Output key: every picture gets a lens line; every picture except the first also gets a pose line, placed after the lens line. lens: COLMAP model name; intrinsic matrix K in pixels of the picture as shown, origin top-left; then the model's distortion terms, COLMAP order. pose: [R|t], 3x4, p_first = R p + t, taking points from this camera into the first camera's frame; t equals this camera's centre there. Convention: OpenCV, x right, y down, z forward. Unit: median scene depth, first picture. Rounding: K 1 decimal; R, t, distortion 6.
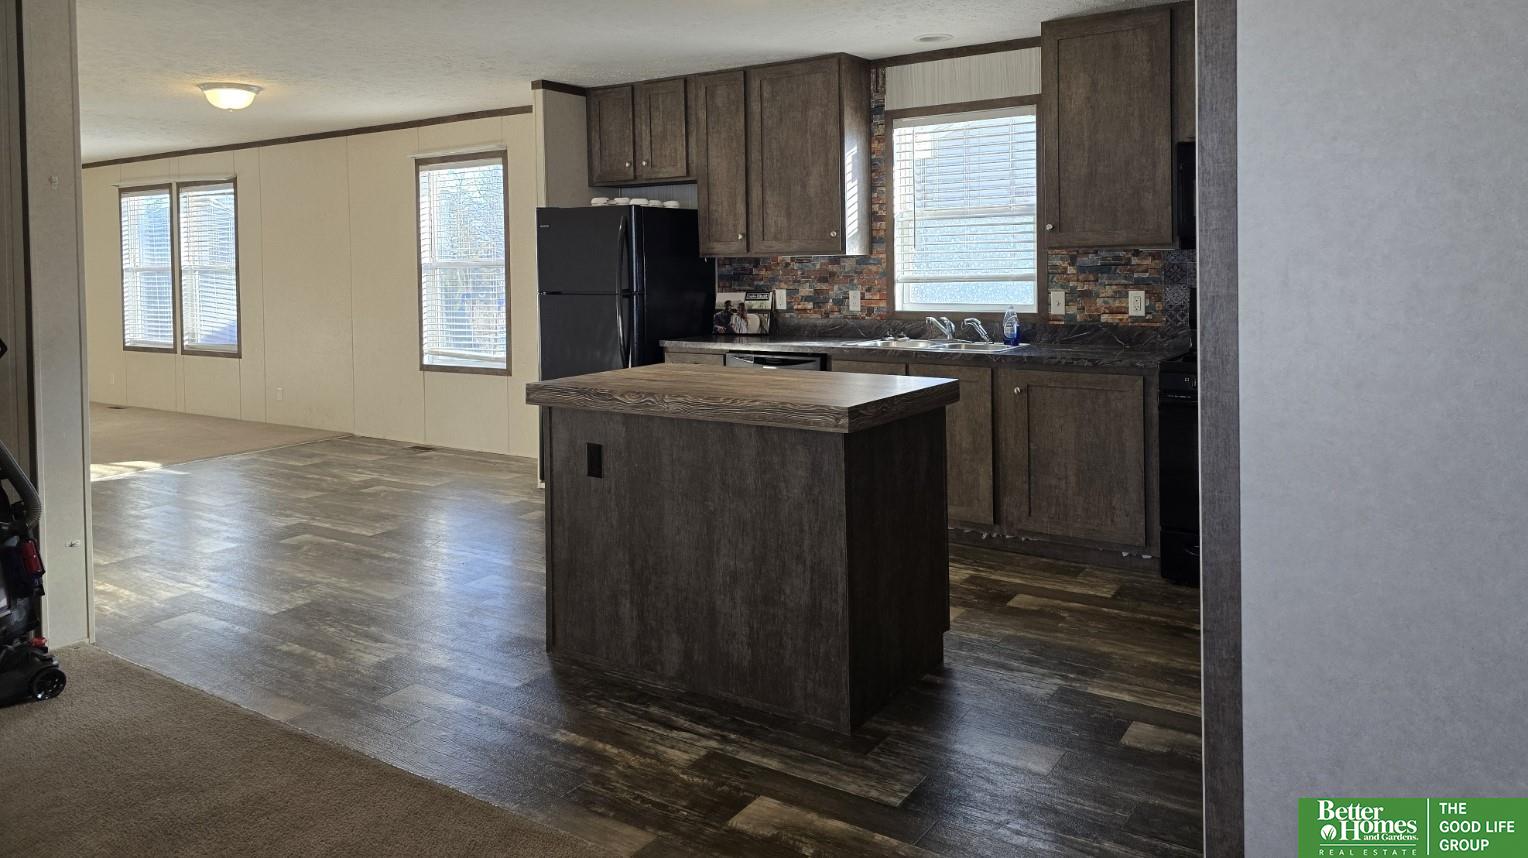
lens RADIAL K [[1033.7, 0, 769.7], [0, 1033.7, 271.9], [0, 0, 1]] dist [0.074293, -0.002195]
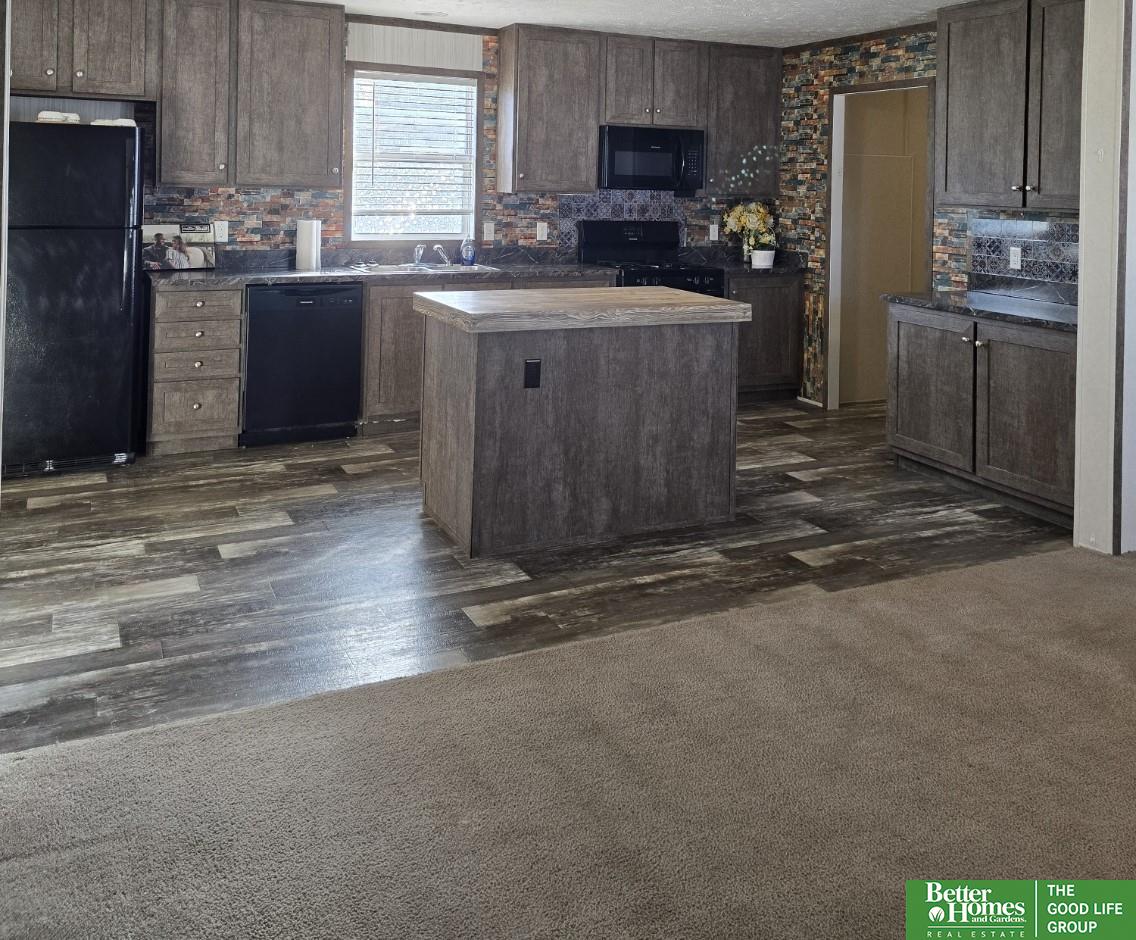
lens RADIAL K [[1007.7, 0, 565.3], [0, 1007.7, 188.8], [0, 0, 1]] dist [0.121358, -0.202076]
pose [[0.512257, 0.024813, 0.858474, -0.768111], [-0.020378, 0.999652, -0.016735, -0.005138], [-0.858591, -0.008921, 0.512584, 0.263326]]
